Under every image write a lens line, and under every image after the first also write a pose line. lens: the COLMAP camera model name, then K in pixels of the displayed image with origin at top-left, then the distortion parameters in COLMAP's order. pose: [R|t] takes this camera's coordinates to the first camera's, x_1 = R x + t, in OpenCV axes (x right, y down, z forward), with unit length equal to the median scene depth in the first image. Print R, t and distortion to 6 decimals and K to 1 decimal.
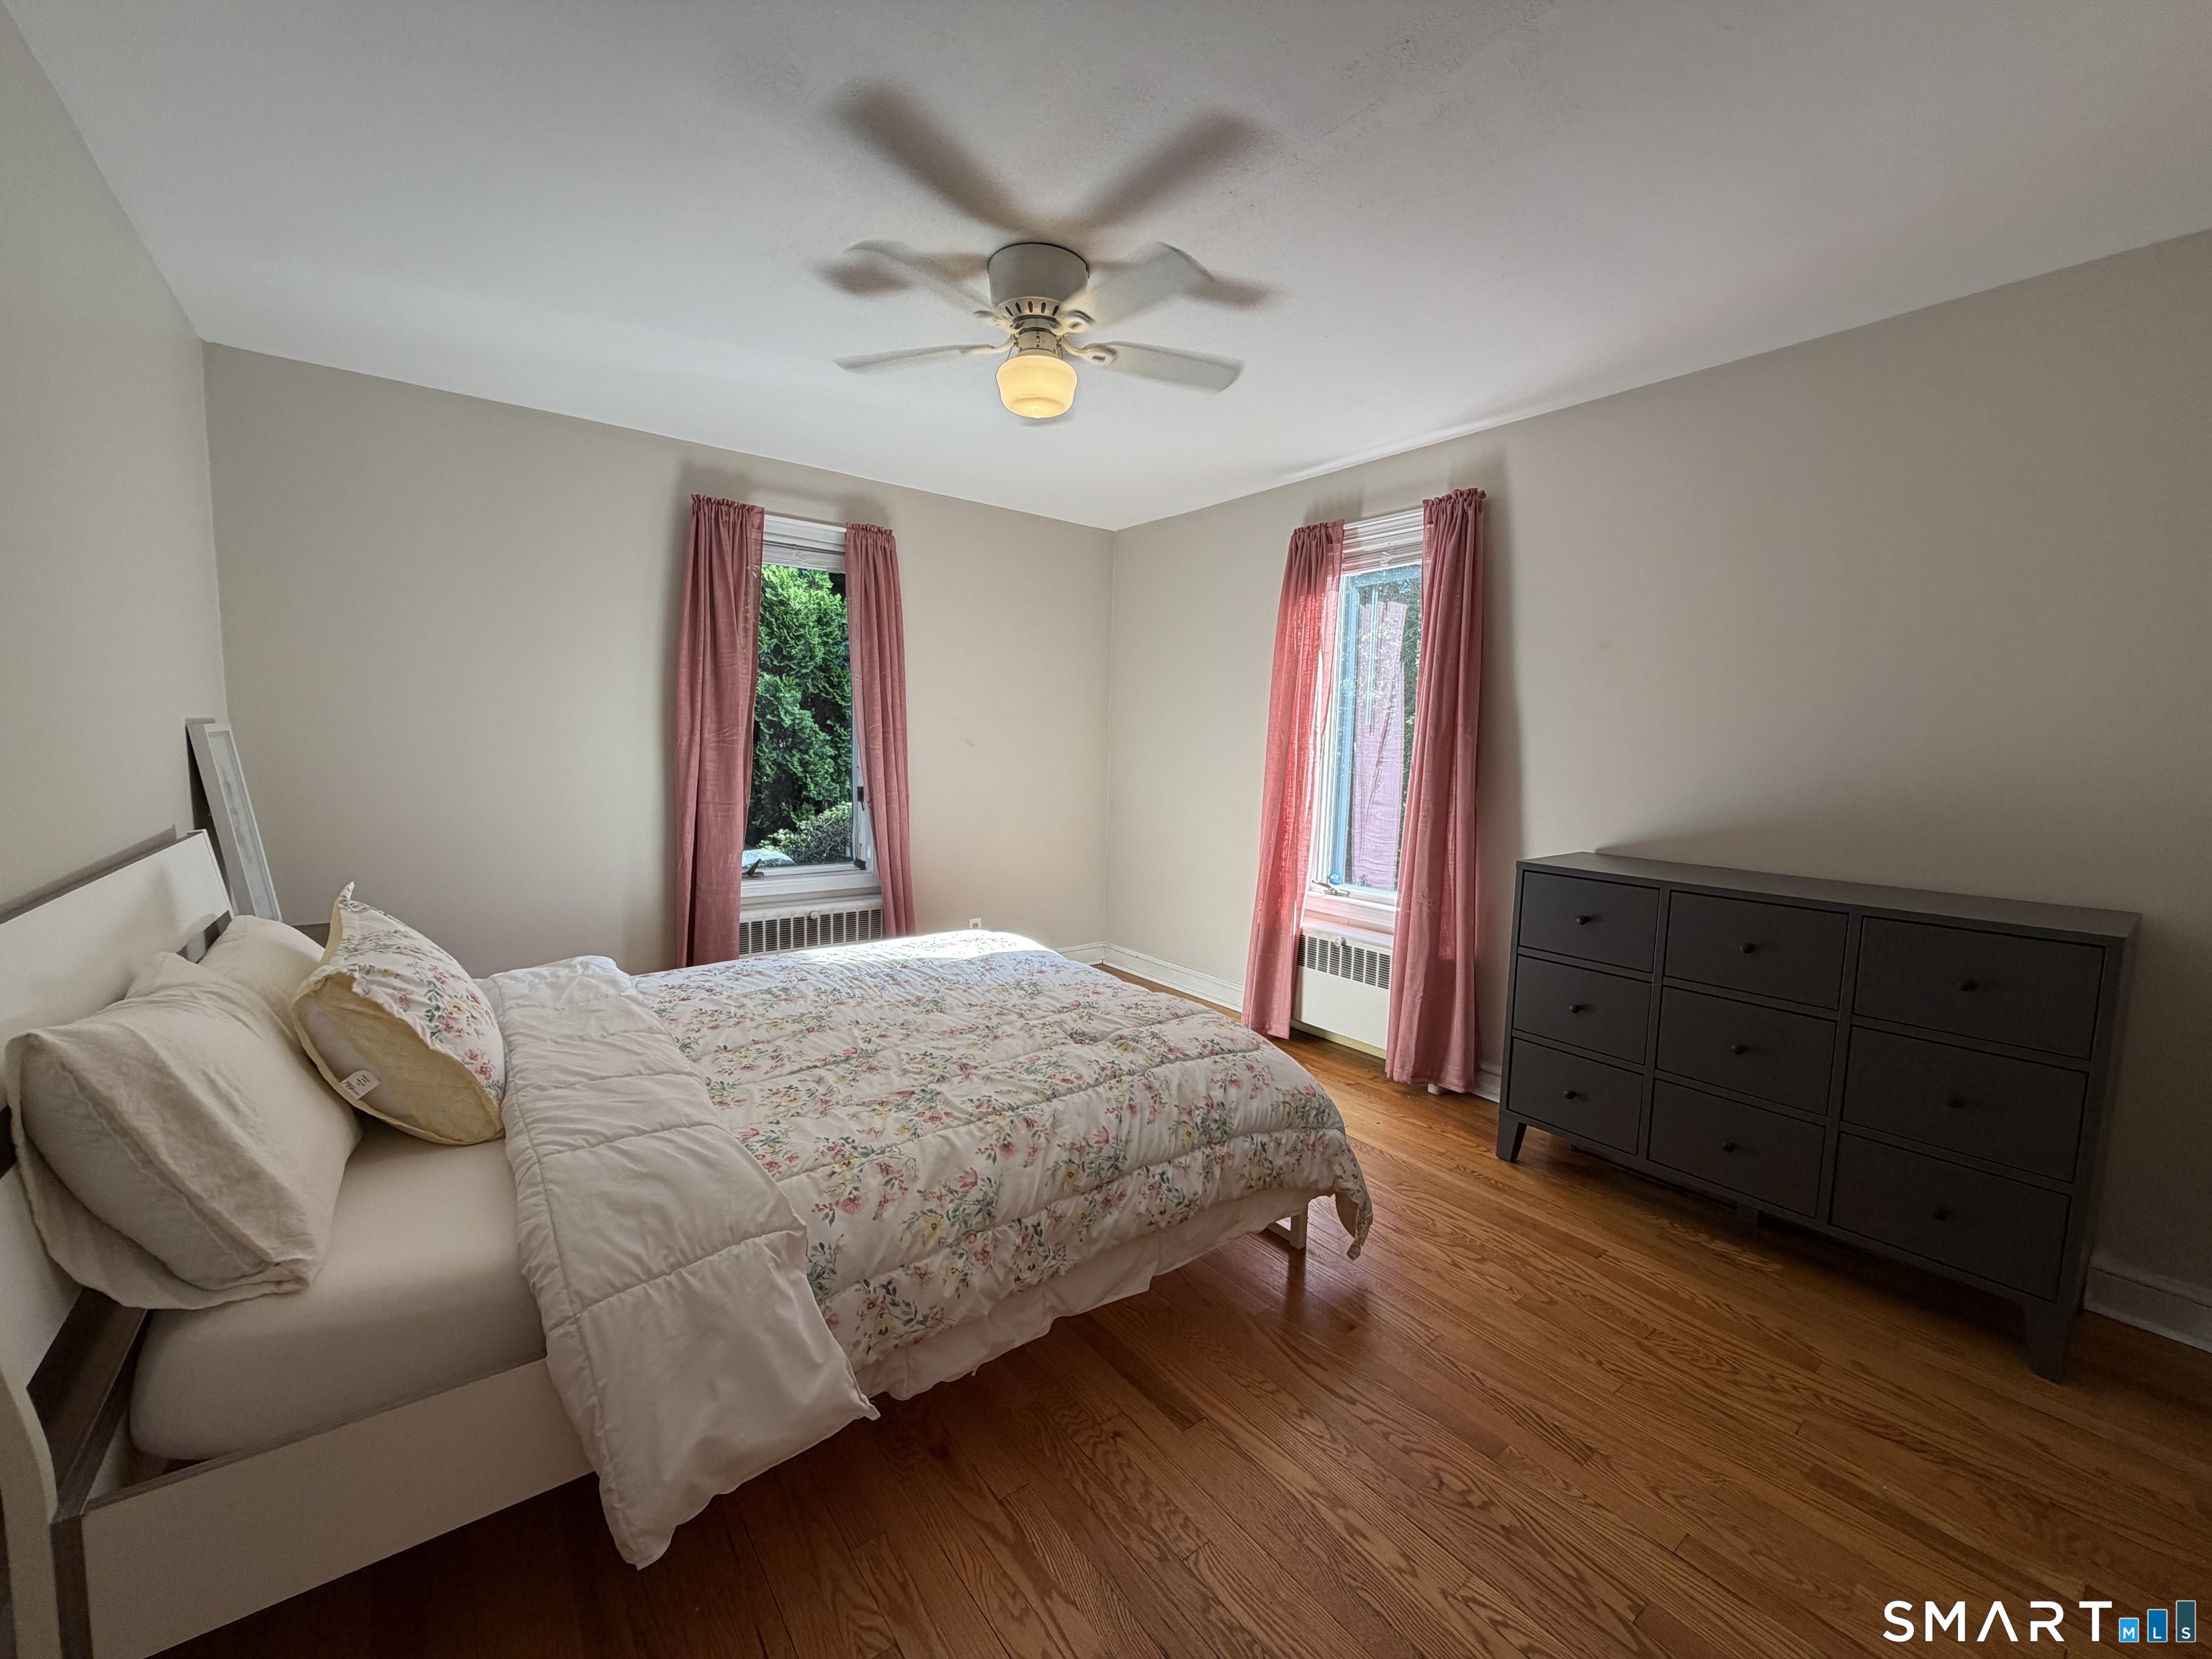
lens RADIAL K [[892.0, 0, 1106.0], [0, 892.0, 829.5], [0, 0, 1]] dist [-0.000477, -0.000045]
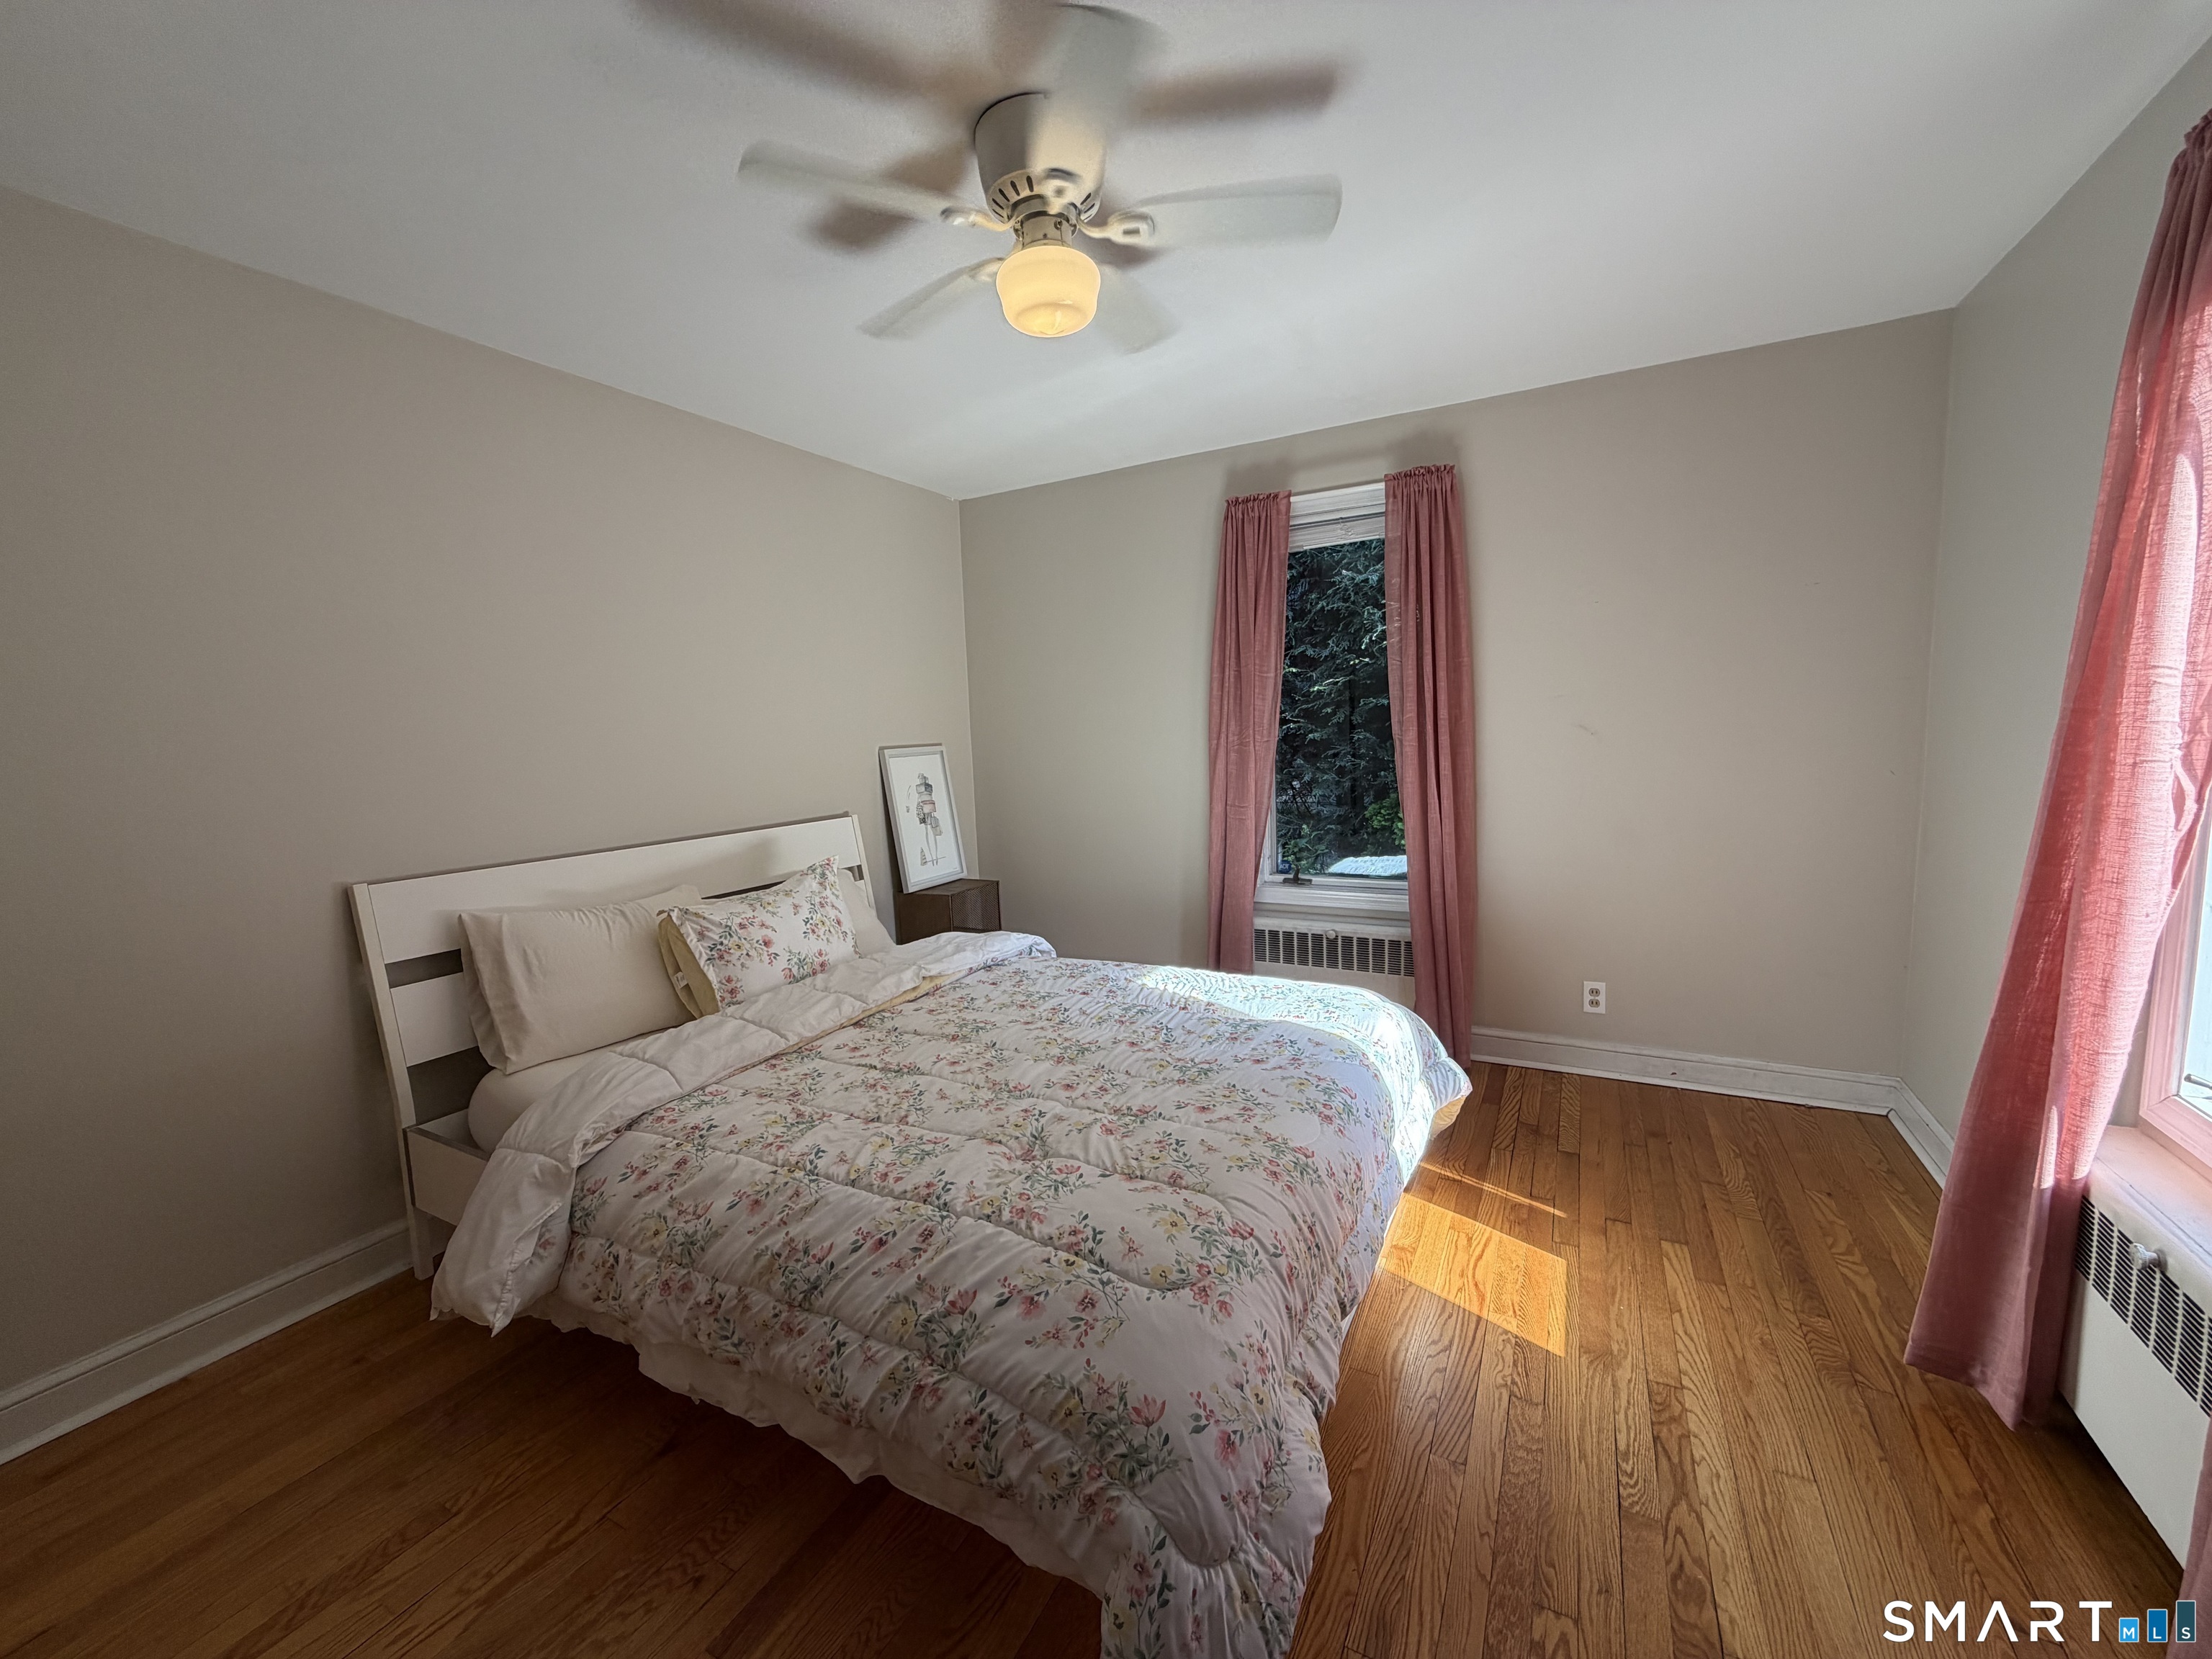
lens RADIAL K [[892.0, 0, 1106.0], [0, 892.0, 829.5], [0, 0, 1]] dist [-0.000477, -0.000045]
pose [[0.394357, 0.065543, -0.916617, 0.709873], [-0.044068, 0.997655, 0.052378, -0.081828], [0.917900, 0.019738, 0.396320, 0.788729]]
